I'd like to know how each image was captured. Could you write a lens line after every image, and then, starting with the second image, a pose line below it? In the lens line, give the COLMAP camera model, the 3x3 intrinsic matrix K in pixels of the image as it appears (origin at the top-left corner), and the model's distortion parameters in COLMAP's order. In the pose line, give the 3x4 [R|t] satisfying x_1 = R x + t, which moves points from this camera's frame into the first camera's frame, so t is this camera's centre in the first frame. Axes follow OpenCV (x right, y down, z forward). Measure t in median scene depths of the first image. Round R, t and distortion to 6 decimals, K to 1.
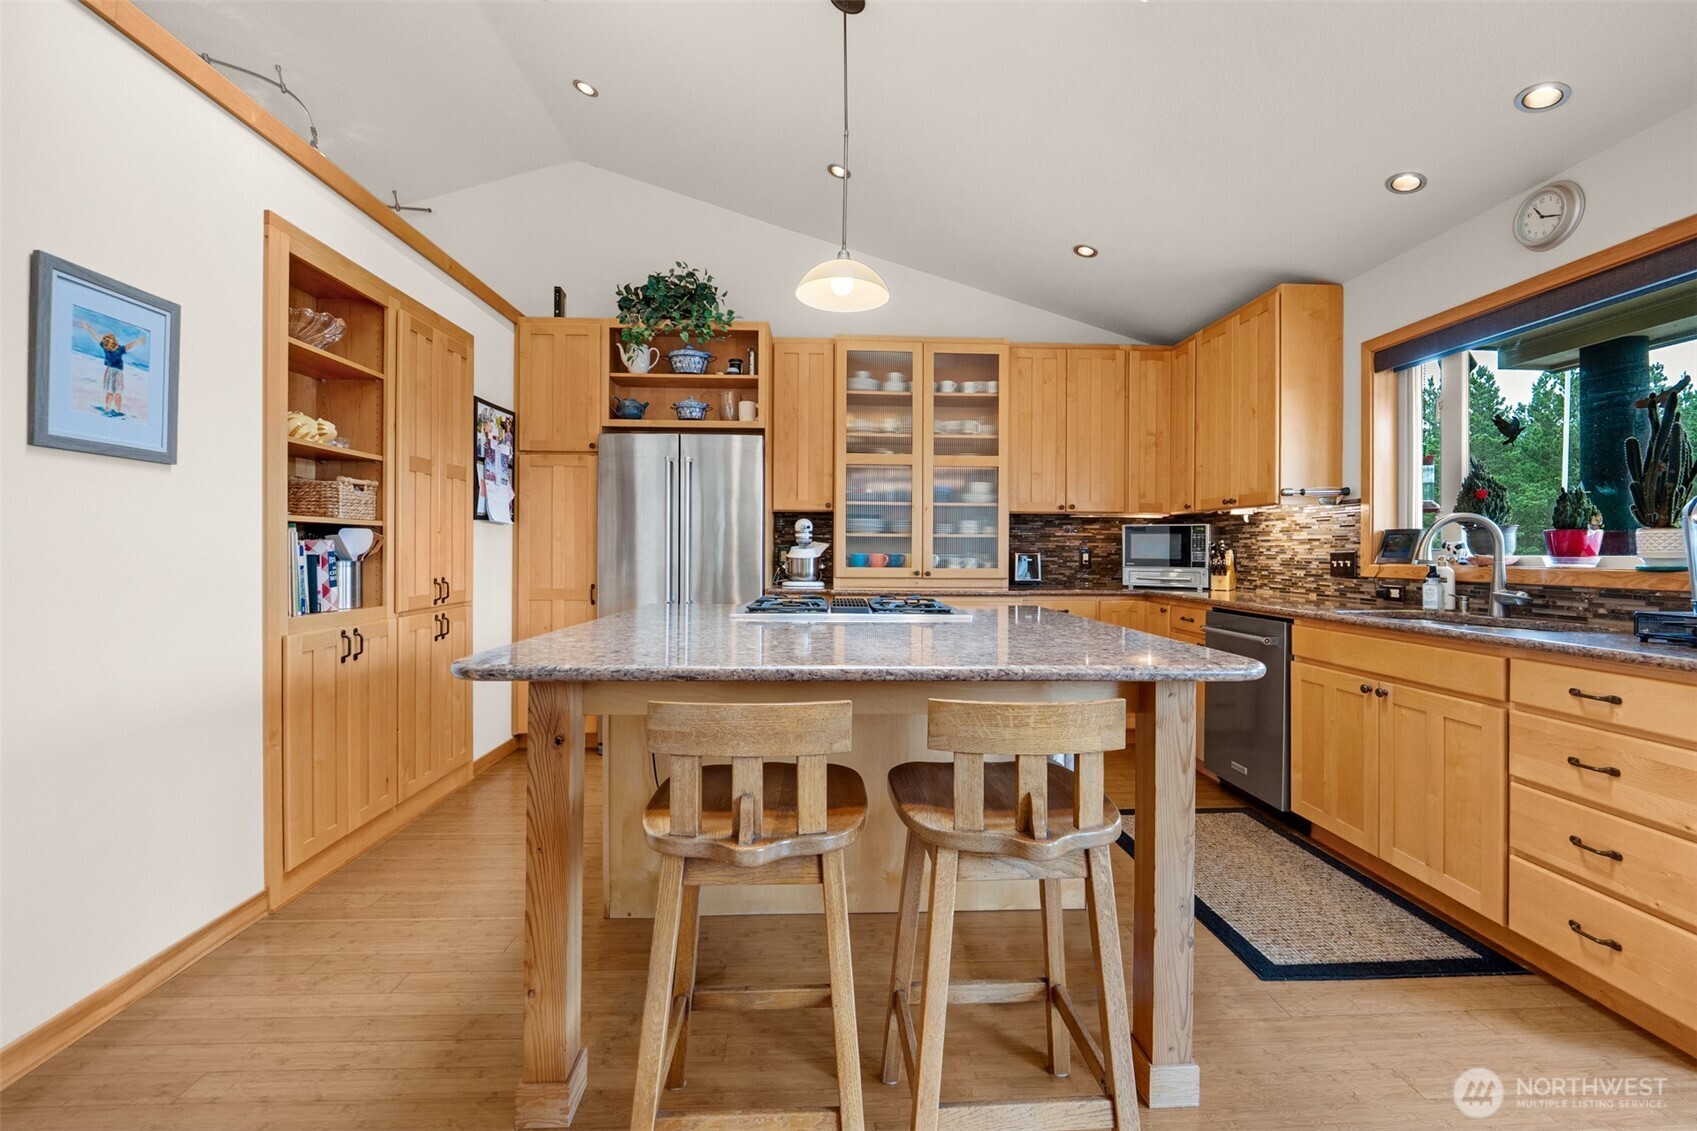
lens RADIAL K [[706.9, 0, 852.3], [0, 706.9, 553.3], [0, 0, 1]] dist [-0.018334, 0.000109]
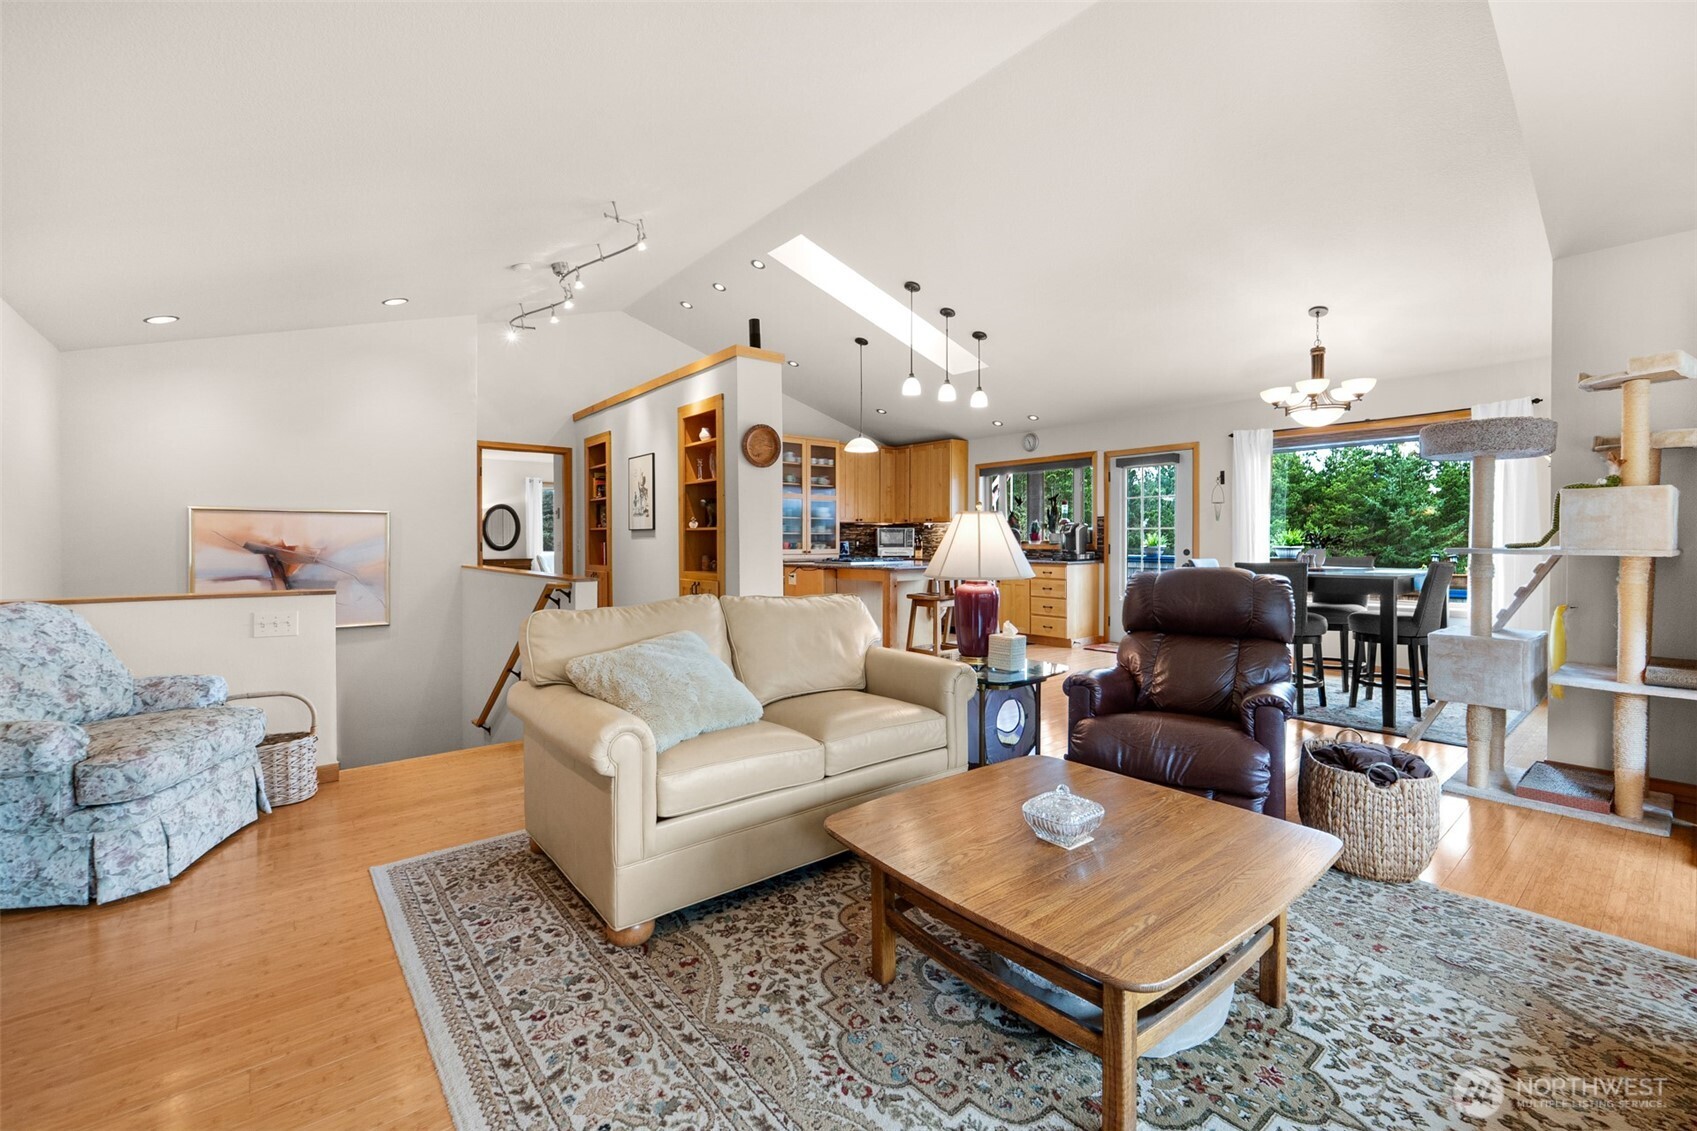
lens RADIAL K [[732.2, 0, 847.7], [0, 732.2, 536.1], [0, 0, 1]] dist [-0.003290, 0.000014]
pose [[0.807152, -0.005069, 0.590323, -1.122914], [0.010053, 0.999936, -0.005158, -0.005811], [-0.590259, 0.010097, 0.807151, -0.837979]]
